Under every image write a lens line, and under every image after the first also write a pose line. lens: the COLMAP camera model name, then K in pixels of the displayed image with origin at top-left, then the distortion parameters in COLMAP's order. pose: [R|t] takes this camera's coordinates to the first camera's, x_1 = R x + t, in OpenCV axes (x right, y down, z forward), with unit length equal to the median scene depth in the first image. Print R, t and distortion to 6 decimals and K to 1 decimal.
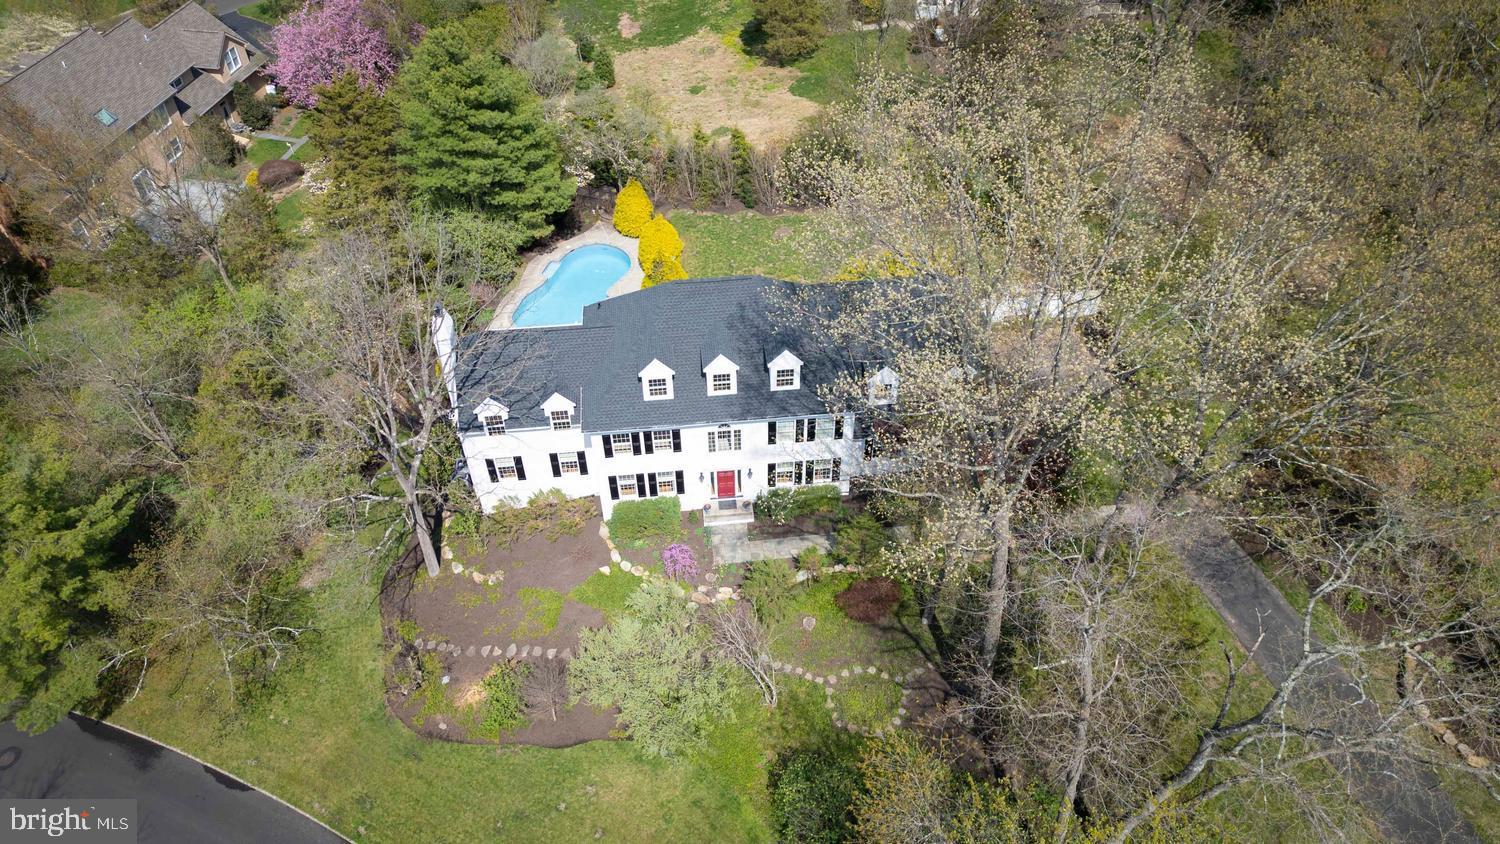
lens RADIAL K [[1063.5, 0, 753.5], [0, 1063.5, 422.7], [0, 0, 1]] dist [0.055709, -0.000087]
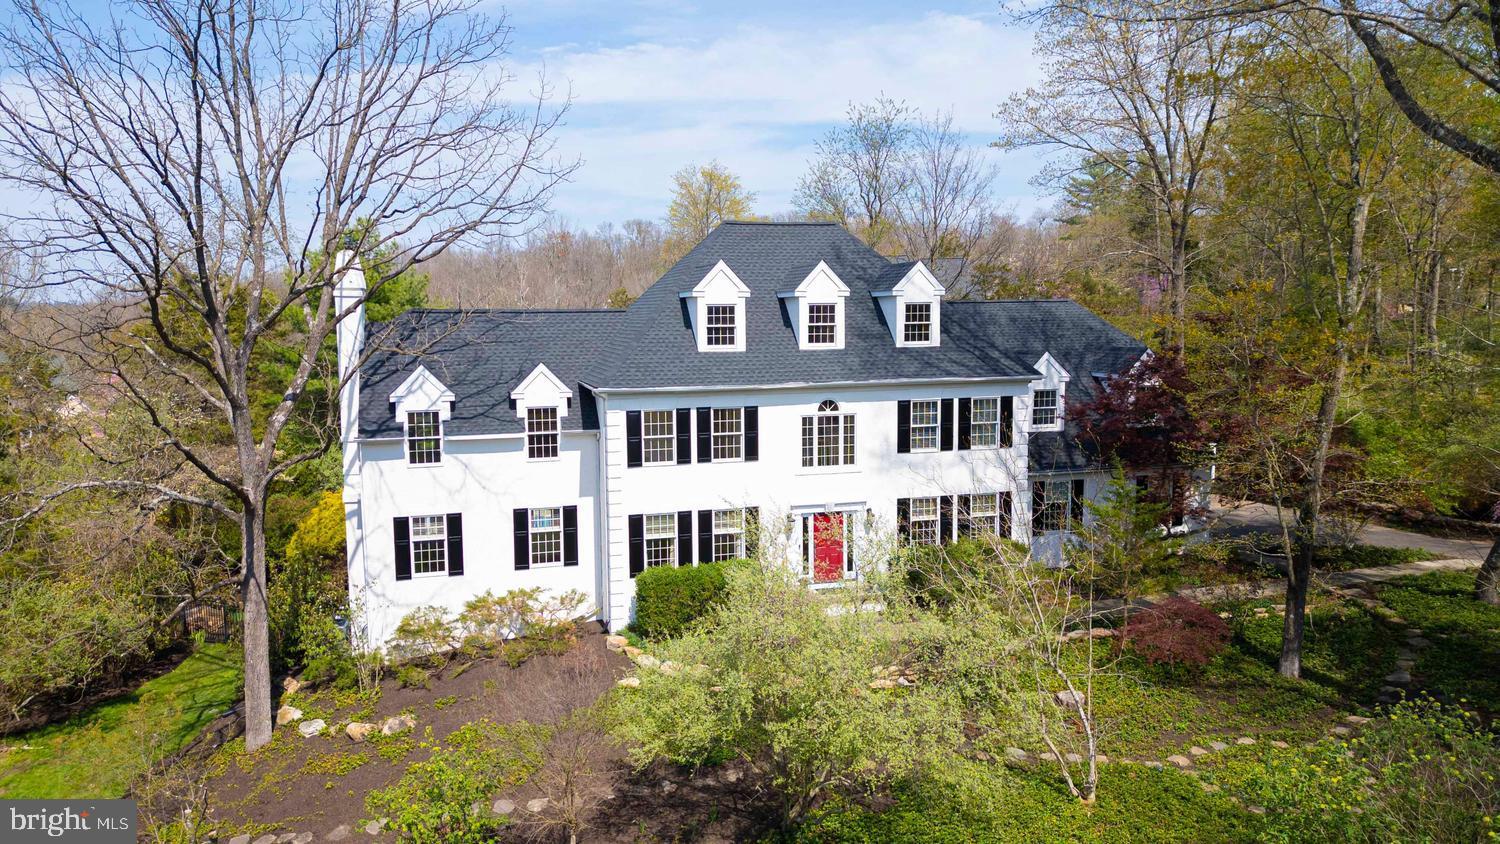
lens RADIAL K [[1063.5, 0, 744.4], [0, 1063.5, 419.7], [0, 0, 1]] dist [0.055709, -0.000087]
pose [[0.985297, -0.021738, 0.169461, -0.171281], [0.120710, 0.790505, -0.600443, 0.353064], [-0.120907, 0.612070, 0.781506, 0.534548]]
